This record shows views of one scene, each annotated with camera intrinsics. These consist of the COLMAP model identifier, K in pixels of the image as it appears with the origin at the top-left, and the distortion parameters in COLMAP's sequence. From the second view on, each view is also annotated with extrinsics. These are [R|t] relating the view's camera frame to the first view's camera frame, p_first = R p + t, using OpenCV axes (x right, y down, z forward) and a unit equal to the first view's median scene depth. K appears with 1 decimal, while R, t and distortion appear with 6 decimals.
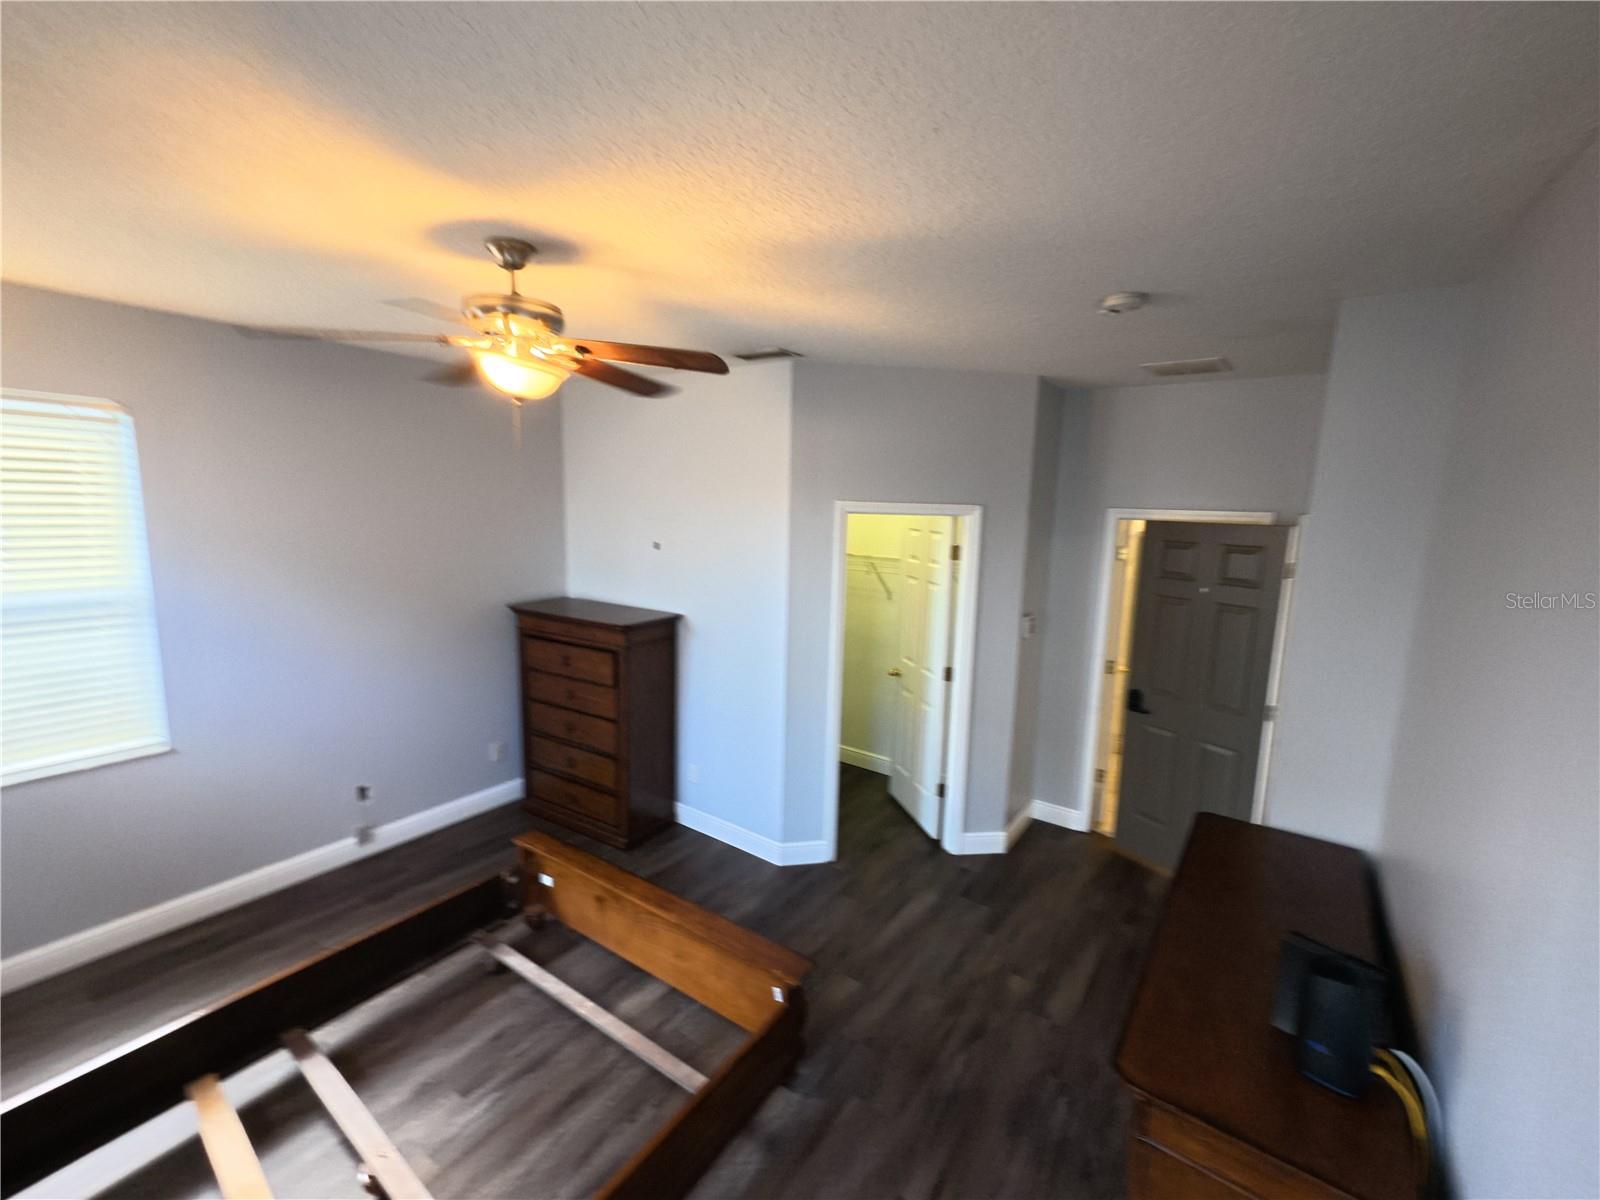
lens RADIAL K [[683.1, 0, 796.2], [0, 683.1, 602.3], [0, 0, 1]] dist [0.025927, 0.004715]
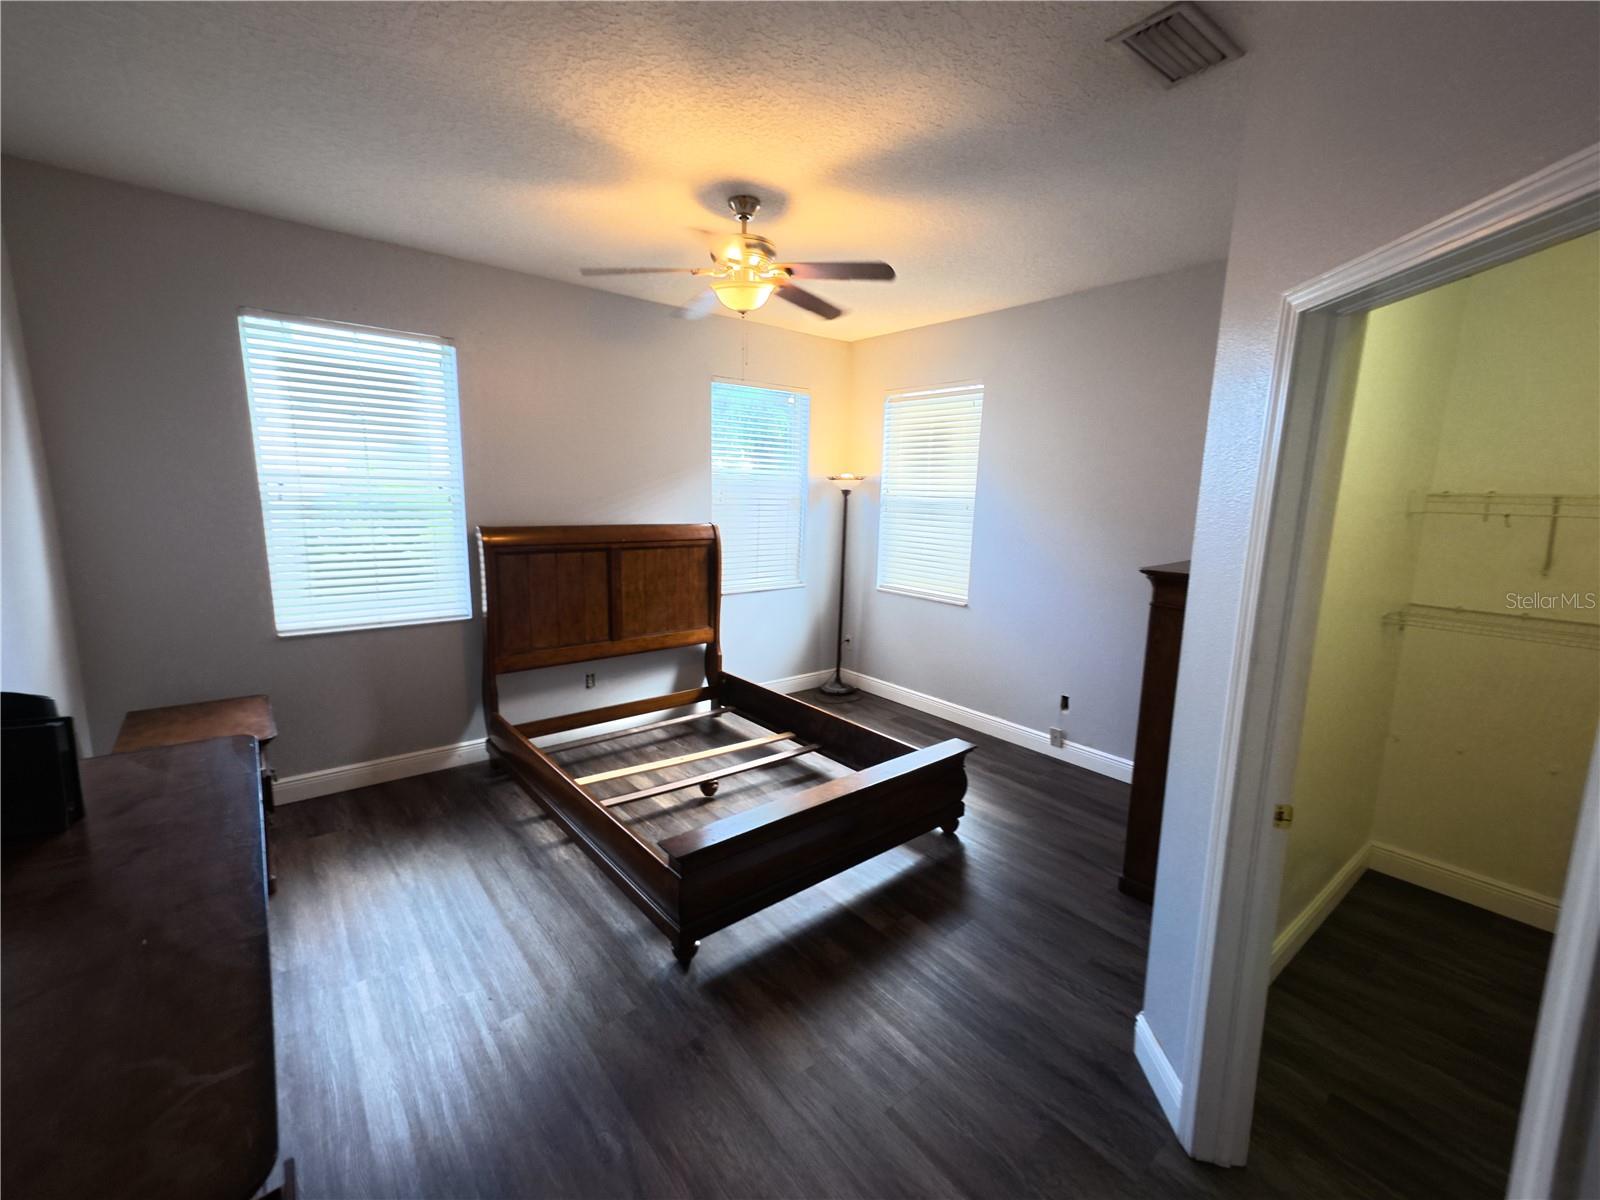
lens RADIAL K [[683.1, 0, 796.2], [0, 683.1, 602.3], [0, 0, 1]] dist [0.025927, 0.004715]
pose [[-0.273082, 0.124080, -0.953955, 0.666057], [-0.168853, 0.970069, 0.174512, 0.001803], [0.947056, 0.208734, -0.243957, 1.058996]]
